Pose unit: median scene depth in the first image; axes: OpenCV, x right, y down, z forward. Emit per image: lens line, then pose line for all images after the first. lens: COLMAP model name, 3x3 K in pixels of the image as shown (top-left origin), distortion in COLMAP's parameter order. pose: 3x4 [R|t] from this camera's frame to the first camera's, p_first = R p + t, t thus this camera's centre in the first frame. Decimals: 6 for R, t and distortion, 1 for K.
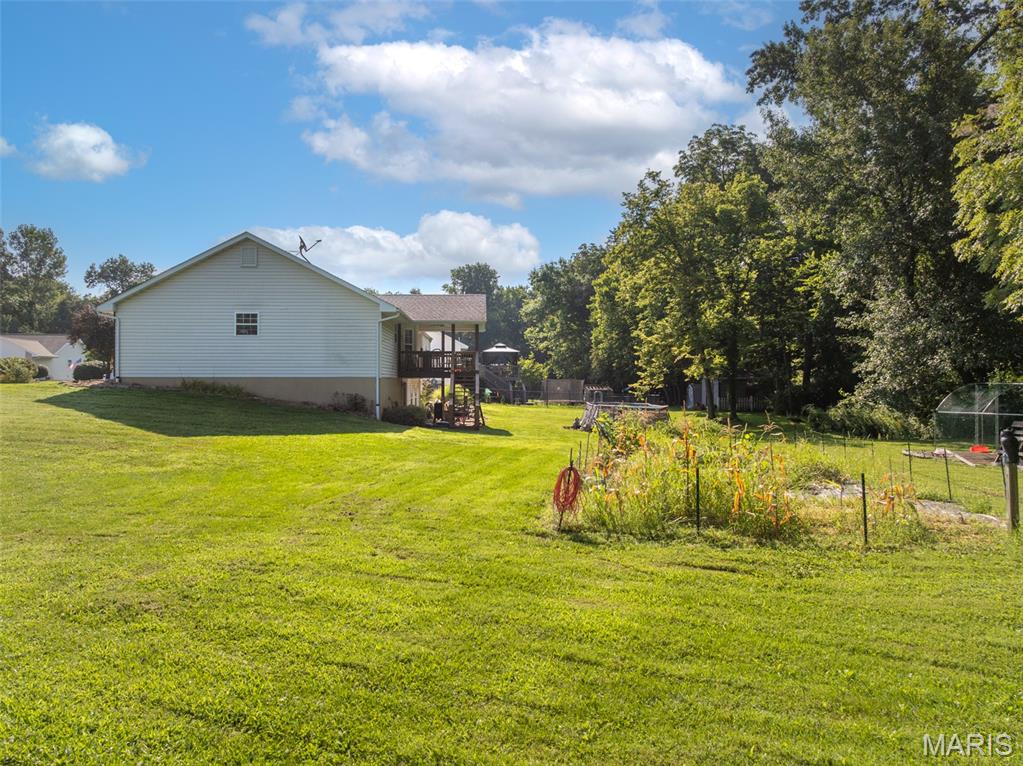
lens RADIAL K [[719.1, 0, 516.7], [0, 719.1, 376.0], [0, 0, 1]] dist [-0.036801, 0.001312]
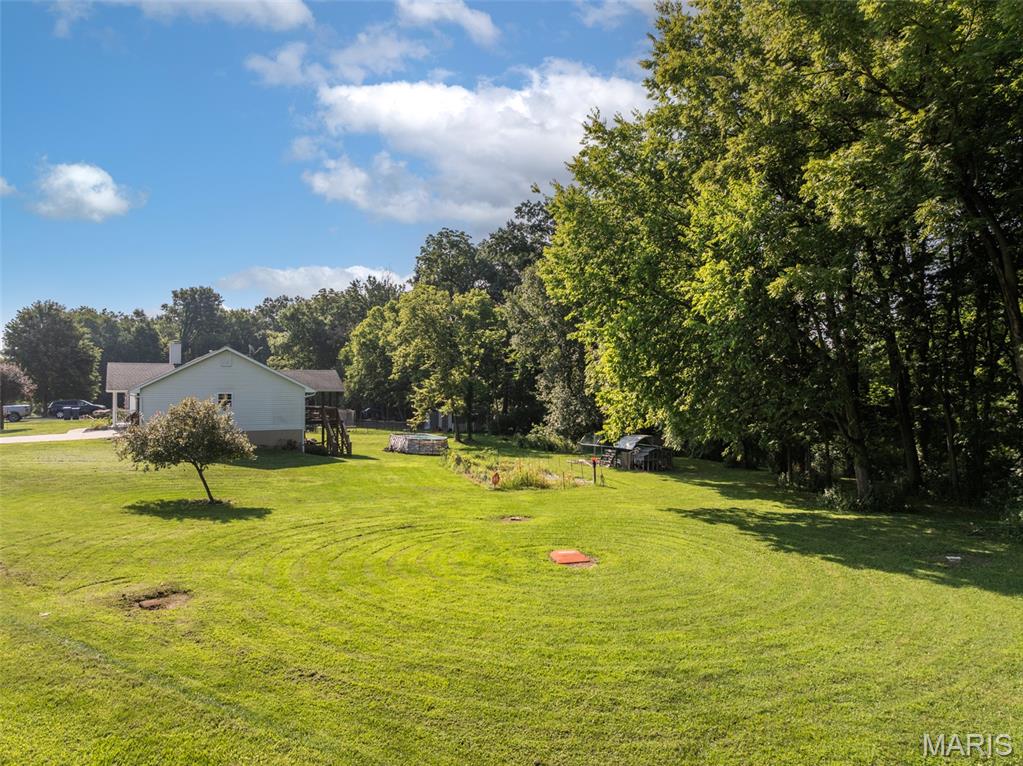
lens RADIAL K [[719.1, 0, 516.7], [0, 719.1, 376.0], [0, 0, 1]] dist [-0.036801, 0.001312]
pose [[0.903279, 0.004025, 0.429036, -0.305596], [-0.002338, 0.999987, -0.004458, -0.078742], [-0.429048, 0.003024, 0.903277, -0.524296]]
